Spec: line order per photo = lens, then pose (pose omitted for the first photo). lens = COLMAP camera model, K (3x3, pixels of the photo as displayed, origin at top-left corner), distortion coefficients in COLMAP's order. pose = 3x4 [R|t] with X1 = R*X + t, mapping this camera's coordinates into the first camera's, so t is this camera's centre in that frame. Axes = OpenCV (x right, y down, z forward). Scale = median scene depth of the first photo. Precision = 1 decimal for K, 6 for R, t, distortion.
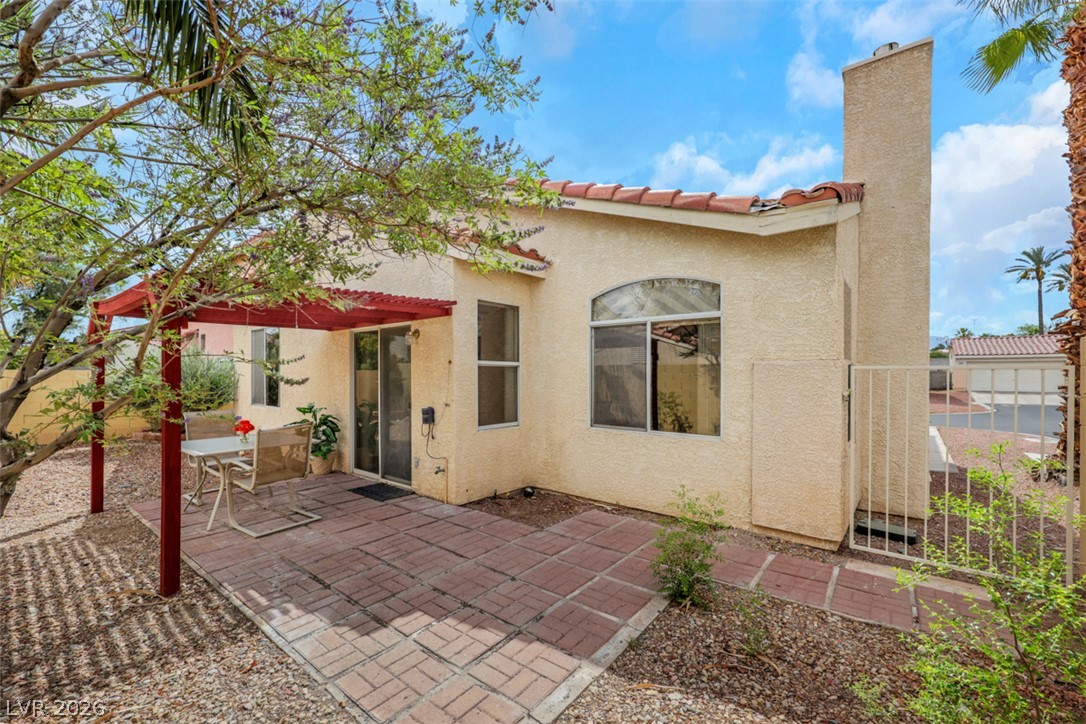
lens RADIAL K [[445.6, 0, 540.0], [0, 445.6, 371.0], [0, 0, 1]] dist [-0.000679, 0.000735]
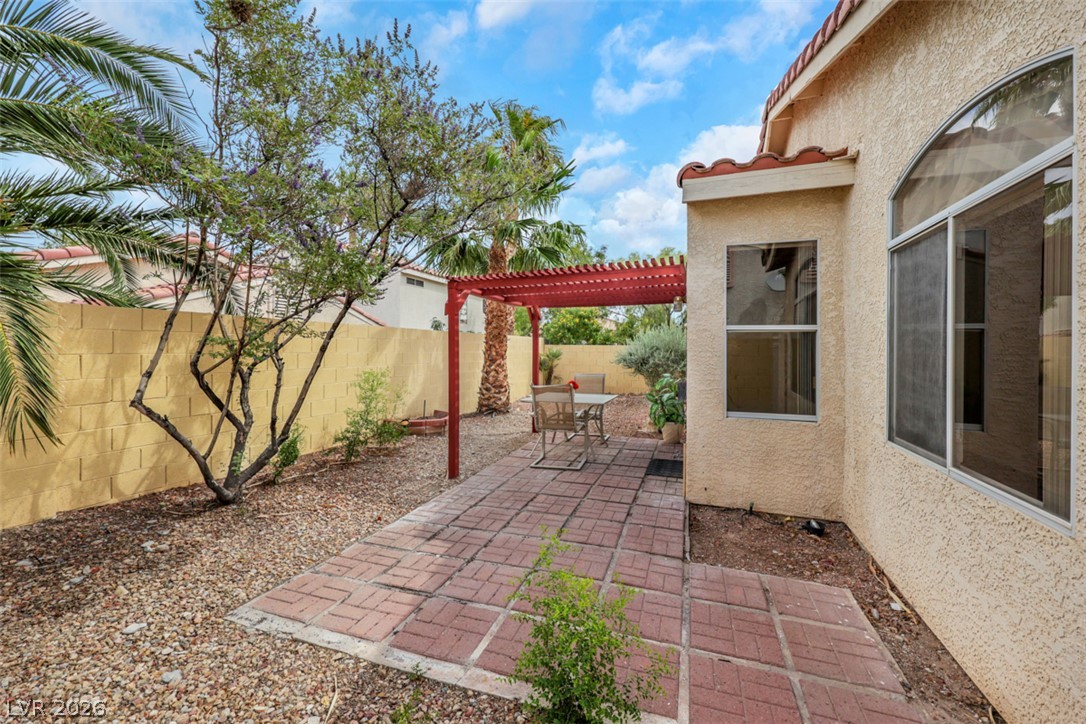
lens RADIAL K [[445.6, 0, 539.7], [0, 445.6, 353.2], [0, 0, 1]] dist [-0.000679, 0.000735]
pose [[0.336466, 0.007702, -0.941664, 0.574948], [0.001168, 0.999962, 0.008596, 0.019337], [0.941695, -0.003993, 0.336445, 0.529773]]
